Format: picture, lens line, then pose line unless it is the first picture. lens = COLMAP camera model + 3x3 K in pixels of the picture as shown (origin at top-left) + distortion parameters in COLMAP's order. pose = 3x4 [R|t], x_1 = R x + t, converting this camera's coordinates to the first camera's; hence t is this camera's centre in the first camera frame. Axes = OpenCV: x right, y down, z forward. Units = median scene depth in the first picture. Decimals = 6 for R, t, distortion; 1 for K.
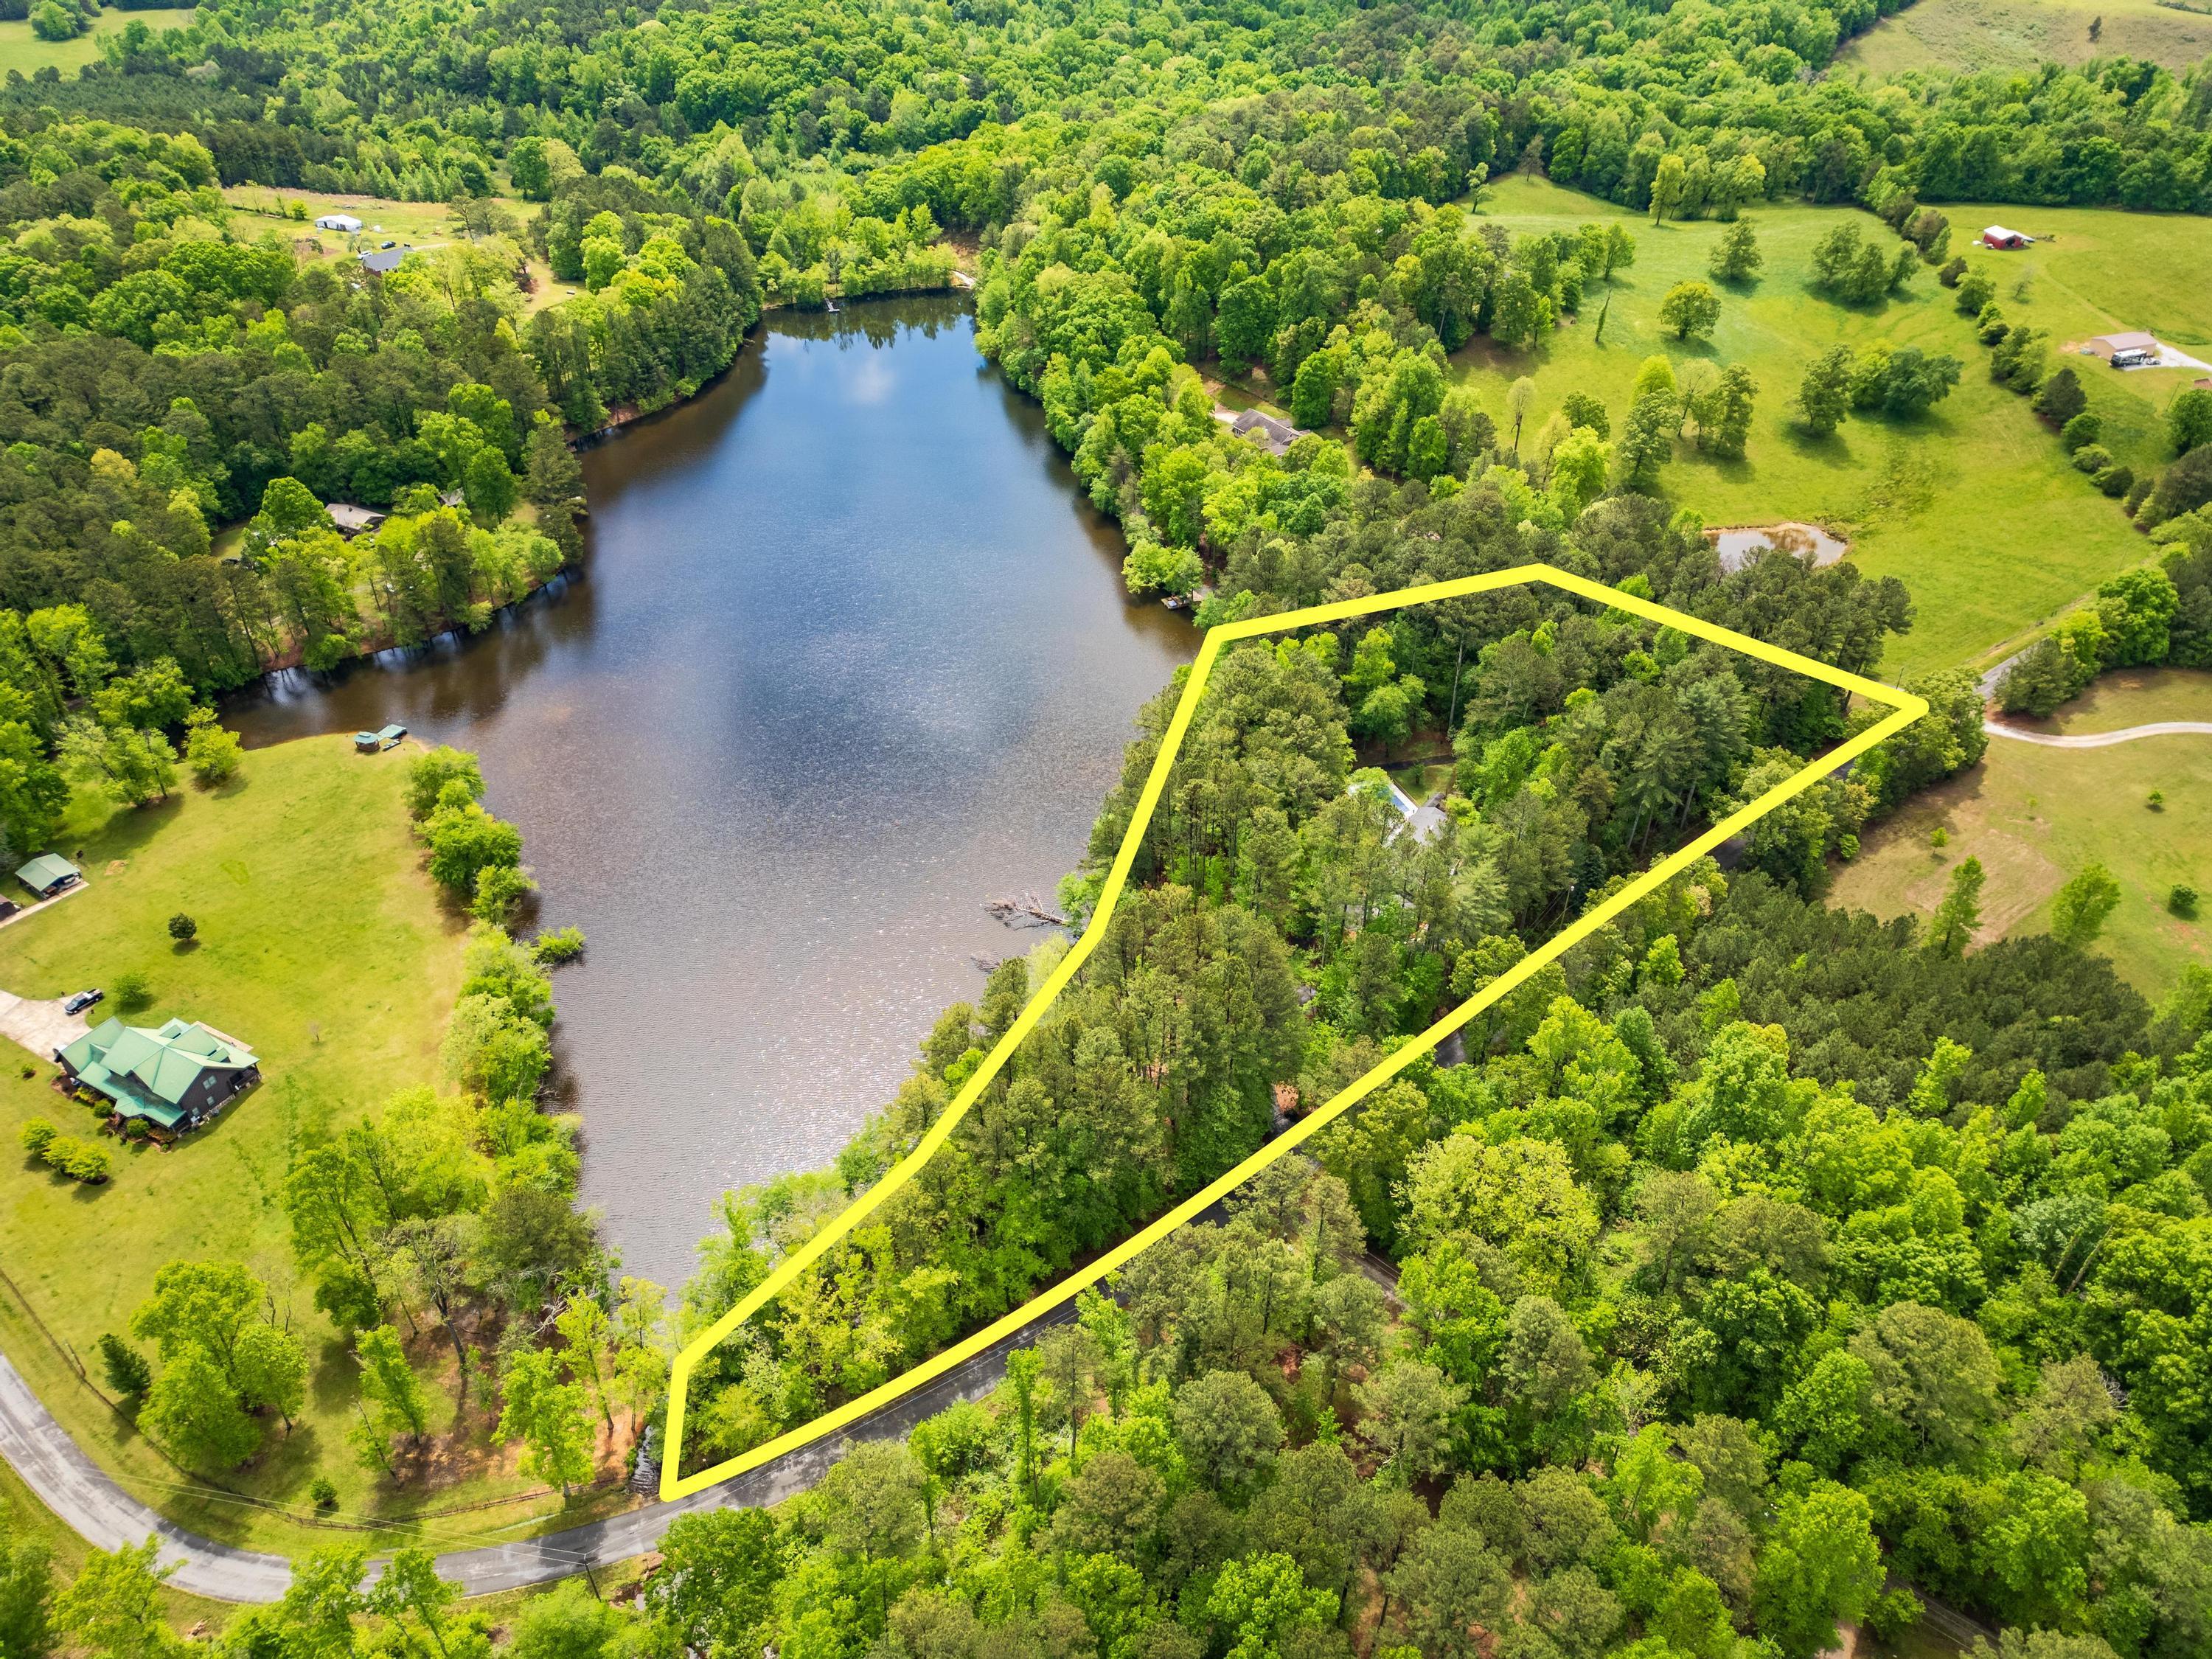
lens RADIAL K [[1587.0, 0, 1106.0], [0, 1587.0, 829.5], [0, 0, 1]] dist [0.045208, -0.020471]
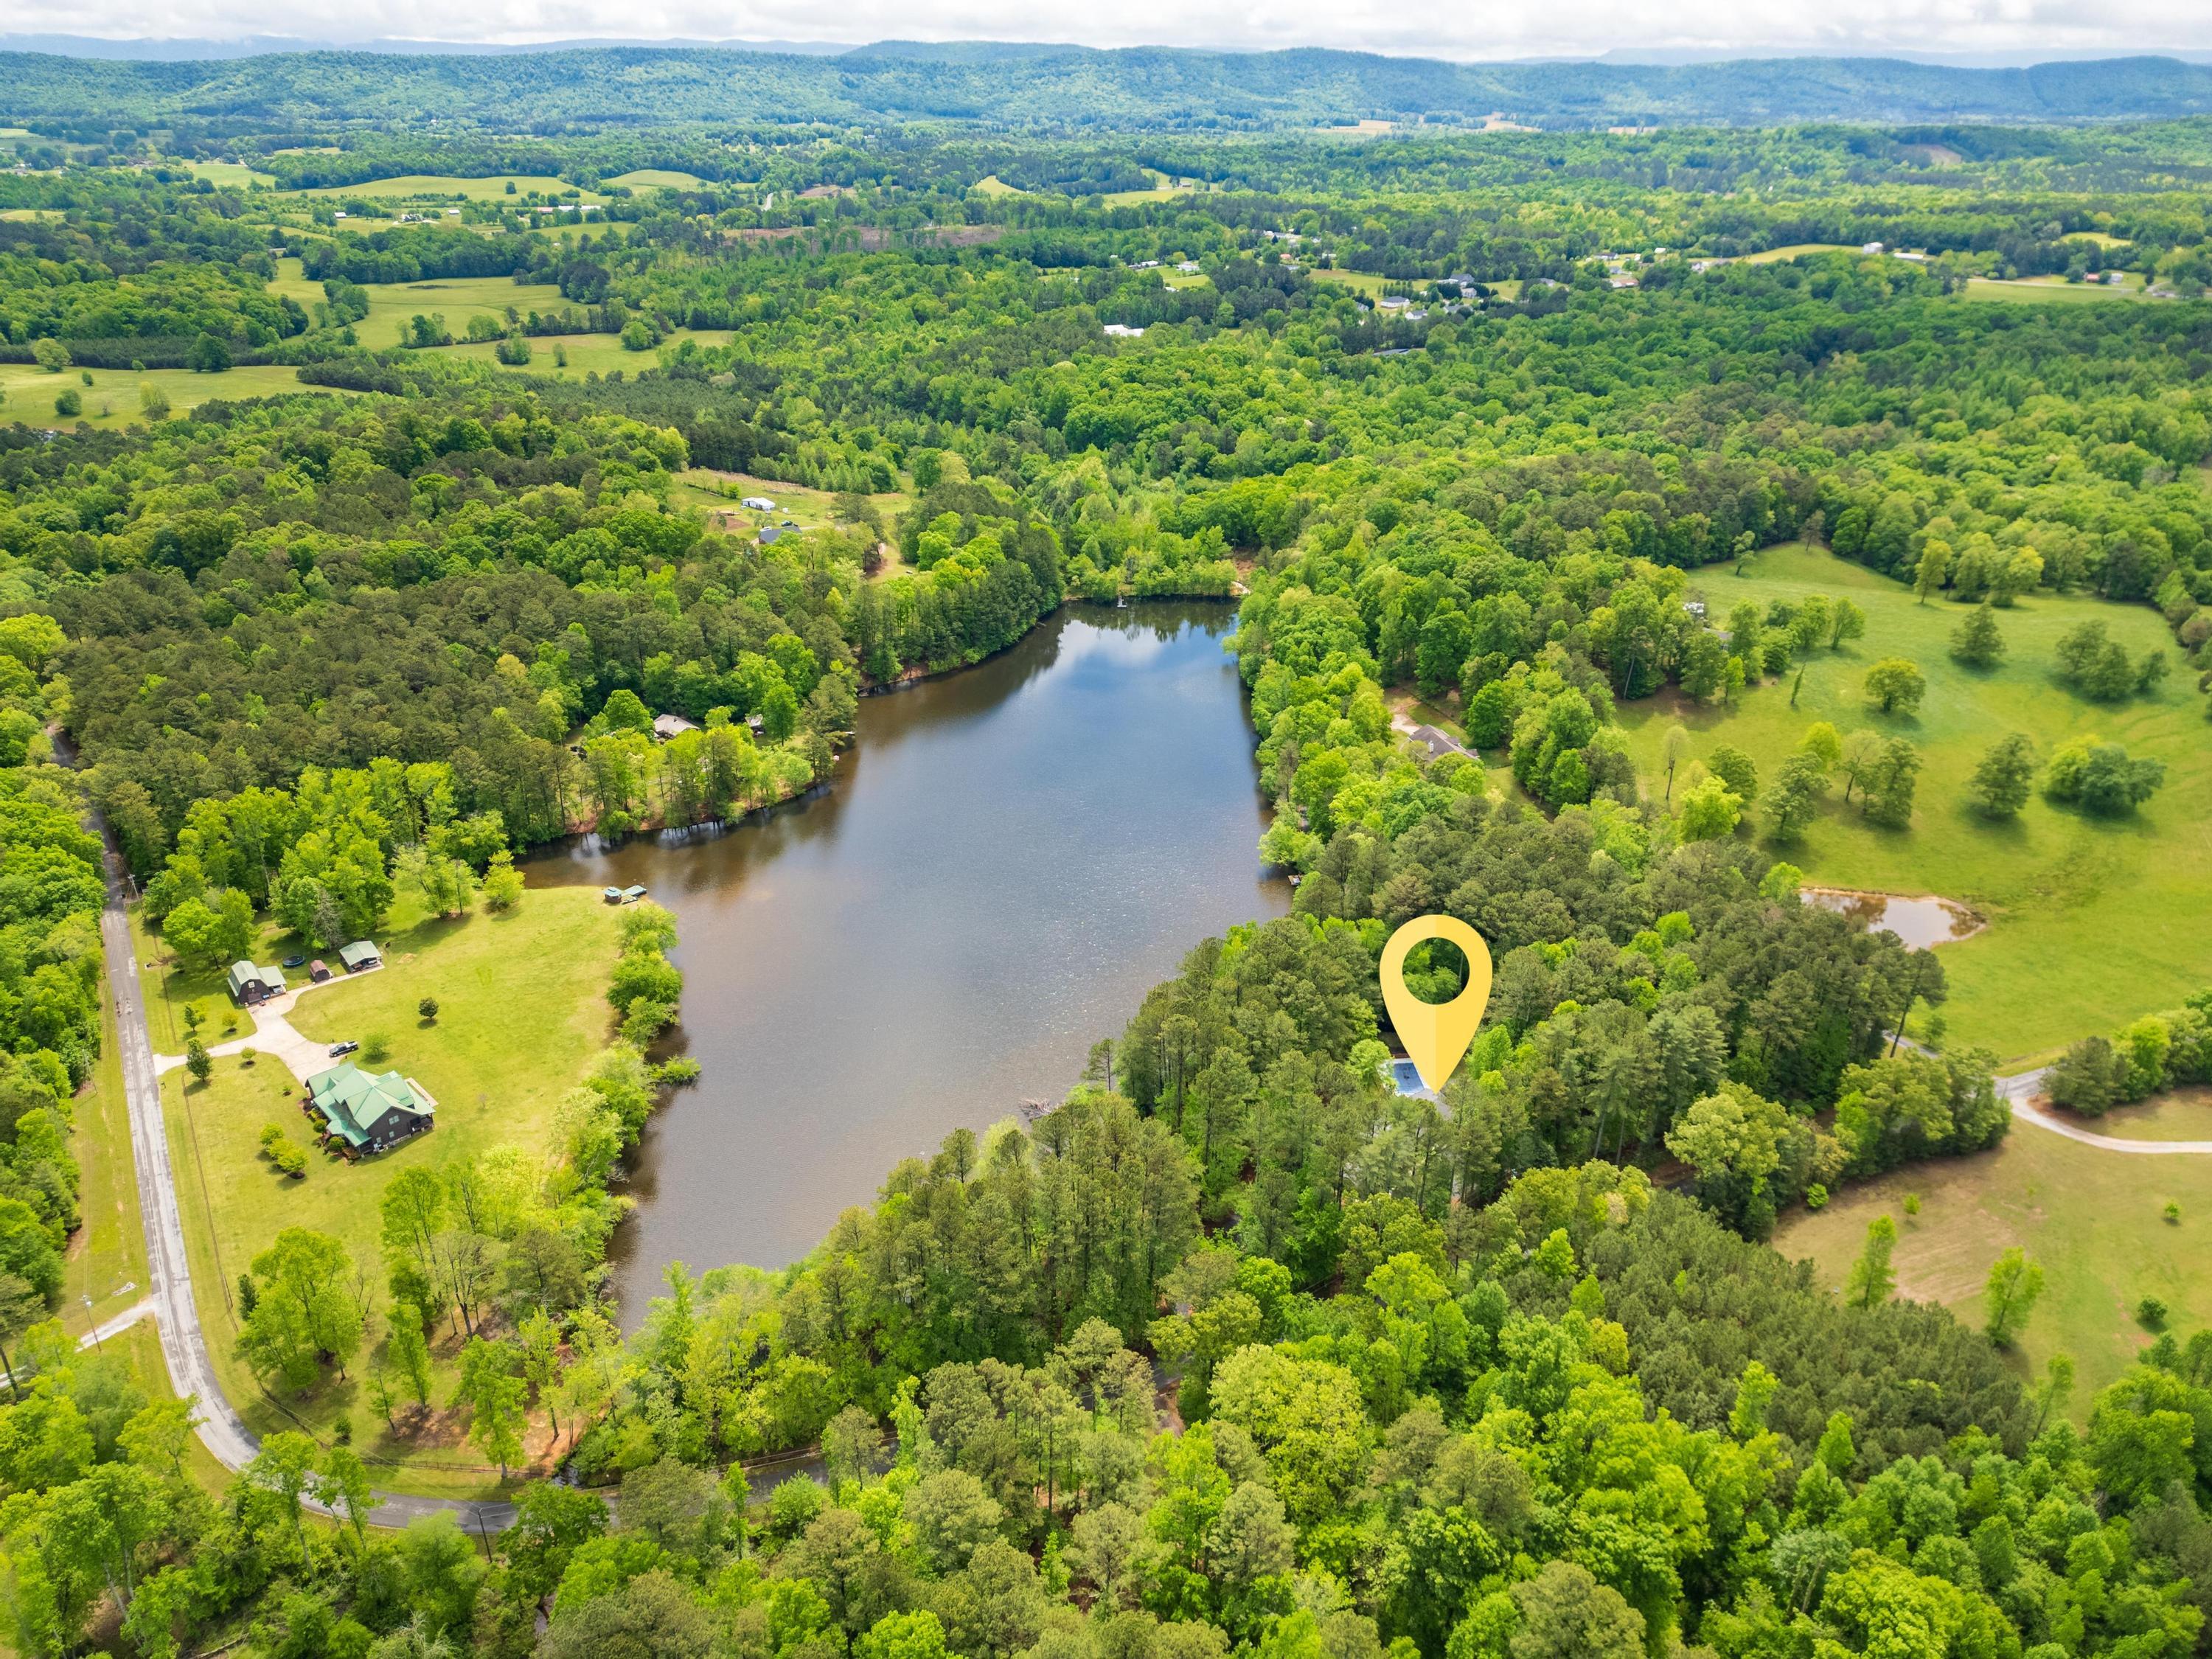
lens RADIAL K [[1535.1, 0, 1049.2], [0, 1535.1, 831.9], [0, 0, 1]] dist [0.073904, -0.062861]
pose [[0.955839, 0.135218, -0.260936, 0.115283], [-0.177733, 0.973066, -0.146810, 0.009263], [0.234057, 0.186704, 0.954127, -0.058038]]
